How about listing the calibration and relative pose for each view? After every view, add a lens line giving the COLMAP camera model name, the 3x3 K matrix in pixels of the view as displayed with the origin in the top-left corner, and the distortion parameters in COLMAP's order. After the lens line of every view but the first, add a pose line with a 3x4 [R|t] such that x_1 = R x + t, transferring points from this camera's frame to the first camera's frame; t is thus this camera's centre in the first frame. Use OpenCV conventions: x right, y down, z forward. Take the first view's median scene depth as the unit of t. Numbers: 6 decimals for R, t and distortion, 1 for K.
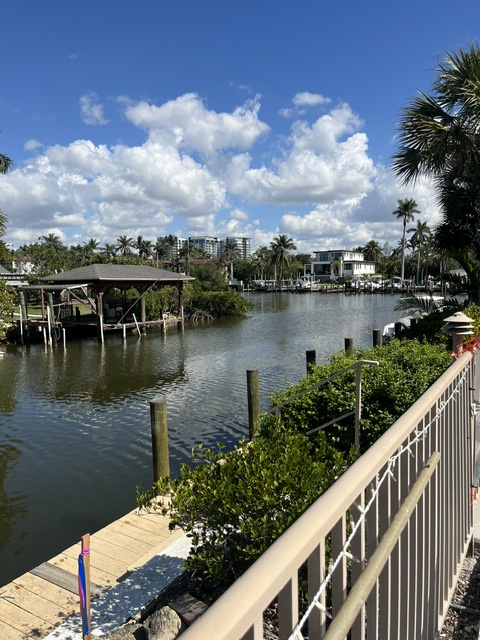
lens RADIAL K [[475.7, 0, 240.0], [0, 475.7, 320.0], [0, 0, 1]] dist [-0.003148, -0.004185]
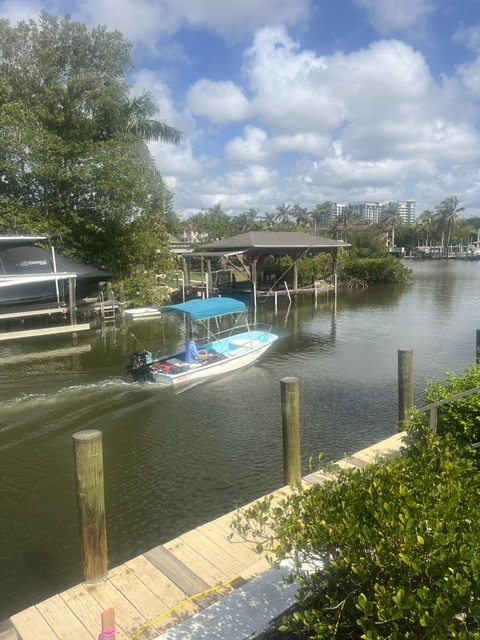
lens RADIAL K [[468.9, 0, 240.0], [0, 468.9, 320.0], [0, 0, 1]] dist [-0.000527, -0.001372]
pose [[0.946341, 0.041740, -0.320463, 0.003440], [-0.019300, 0.997154, 0.072884, -0.001565], [0.322593, -0.062788, 0.944453, 0.031200]]
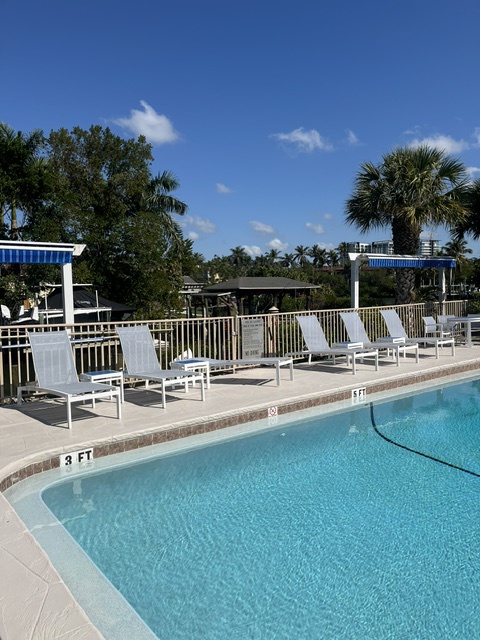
lens RADIAL K [[475.7, 0, 240.0], [0, 475.7, 320.0], [0, 0, 1]] dist [-0.003148, -0.004185]
pose [[0.927482, 0.012466, -0.373660, 0.194390], [-0.017088, 0.999813, -0.009058, 0.015319], [0.373477, 0.014786, 0.927522, -0.238836]]
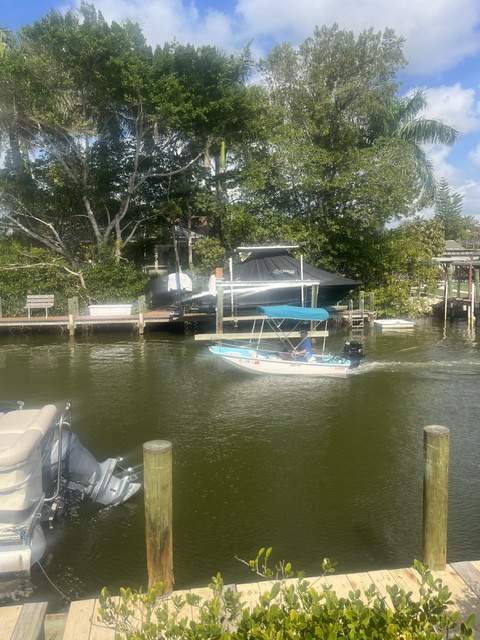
lens RADIAL K [[468.9, 0, 240.0], [0, 468.9, 320.0], [0, 0, 1]] dist [-0.000527, -0.001372]
pose [[0.607720, 0.096092, -0.788316, 0.035699], [-0.055204, 0.995363, 0.078772, -0.005196], [0.792230, -0.004354, 0.610207, 0.080461]]
